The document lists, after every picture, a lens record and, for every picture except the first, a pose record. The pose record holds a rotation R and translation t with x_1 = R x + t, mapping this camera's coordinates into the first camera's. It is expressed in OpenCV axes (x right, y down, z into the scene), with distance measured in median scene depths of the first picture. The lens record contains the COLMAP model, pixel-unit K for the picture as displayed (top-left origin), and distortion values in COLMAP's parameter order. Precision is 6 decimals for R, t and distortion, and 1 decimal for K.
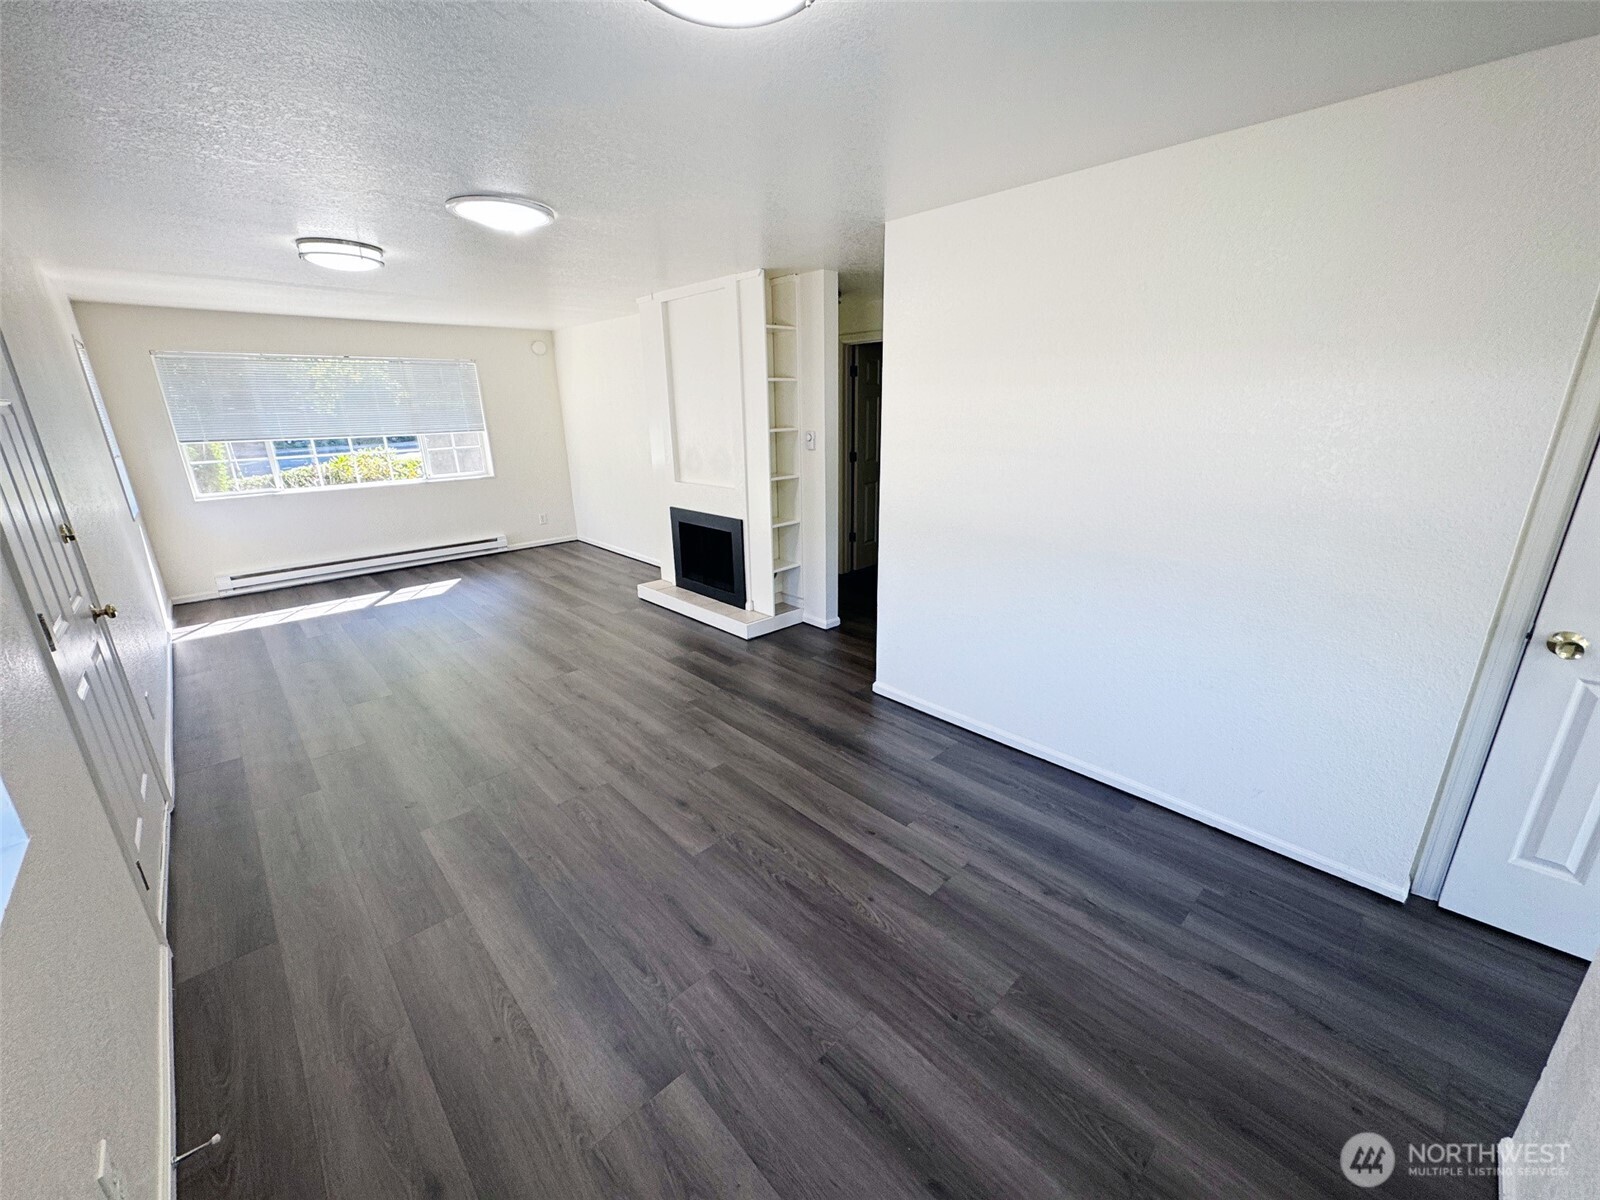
lens RADIAL K [[636.1, 0, 807.8], [0, 636.1, 606.1], [0, 0, 1]] dist [-0.000622, -0.001032]
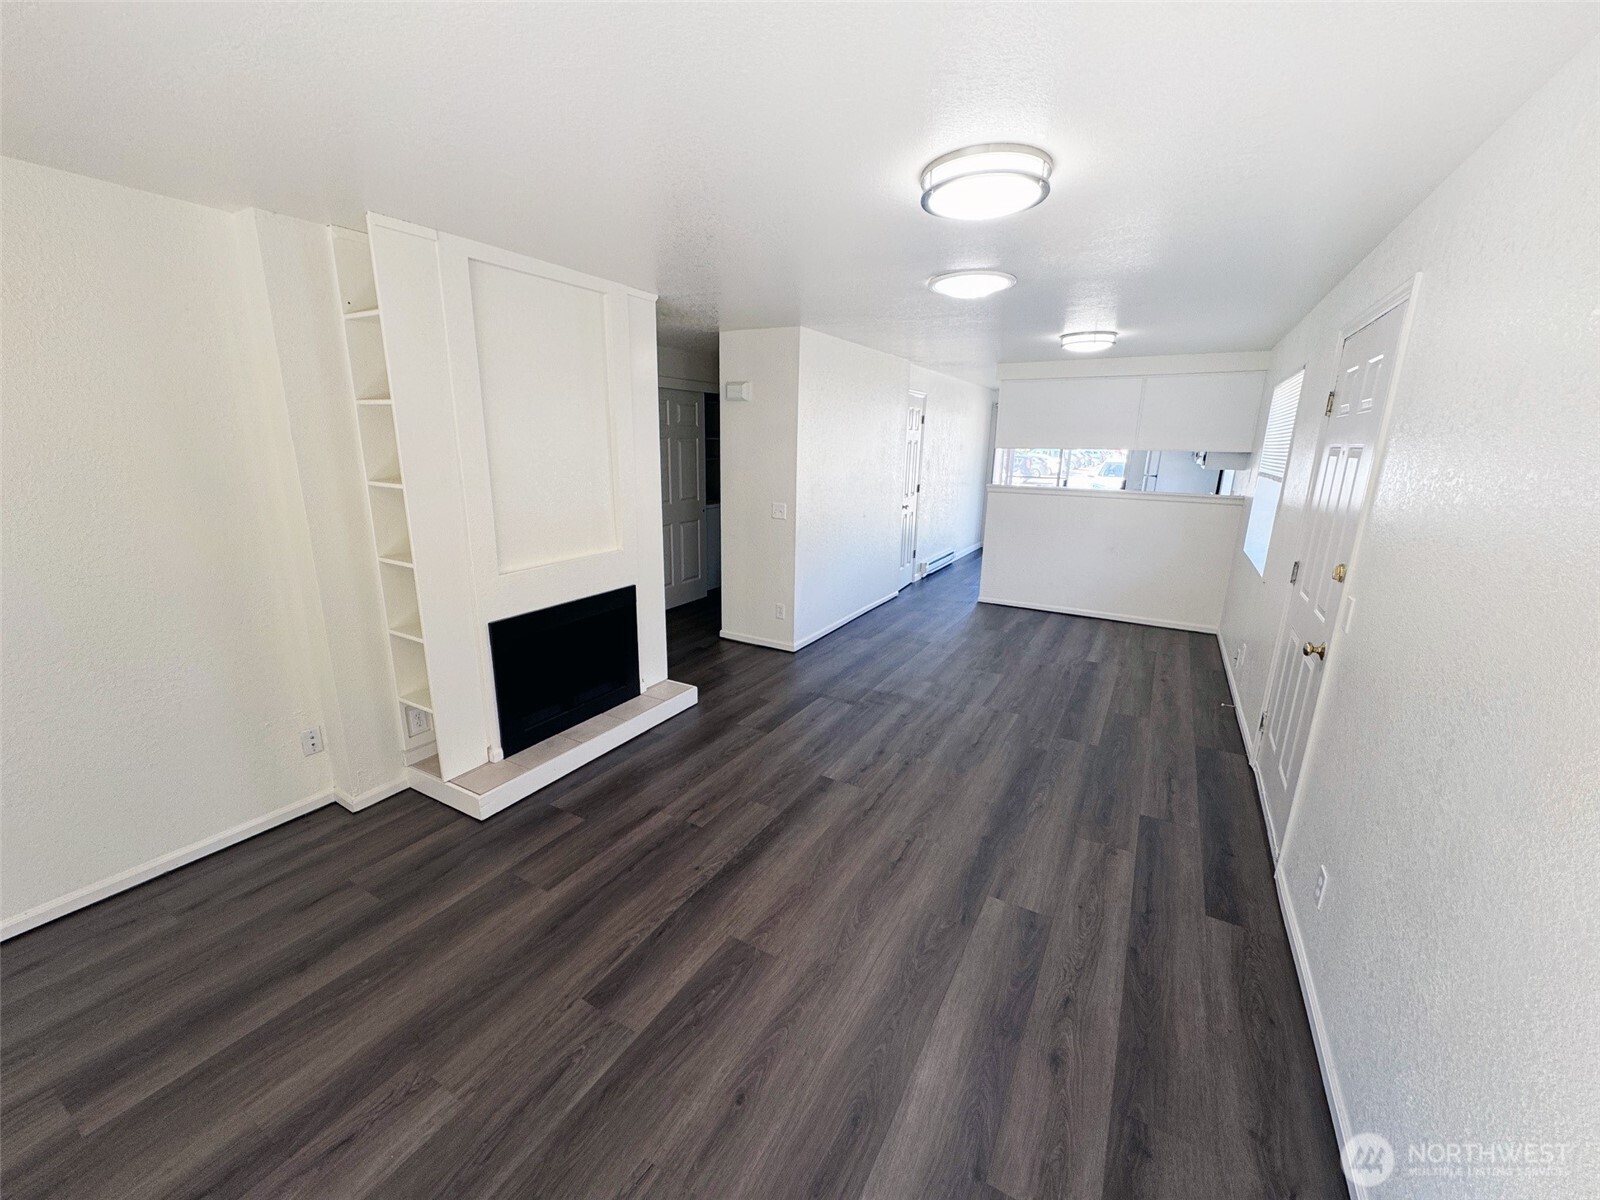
lens RADIAL K [[636.1, 0, 805.7], [0, 636.1, 595.8], [0, 0, 1]] dist [-0.000622, -0.001032]
pose [[-0.289630, -0.224584, 0.930417, -1.050434], [0.276361, 0.911057, 0.305939, -0.352910], [-0.916373, 0.345741, -0.201803, 1.116385]]
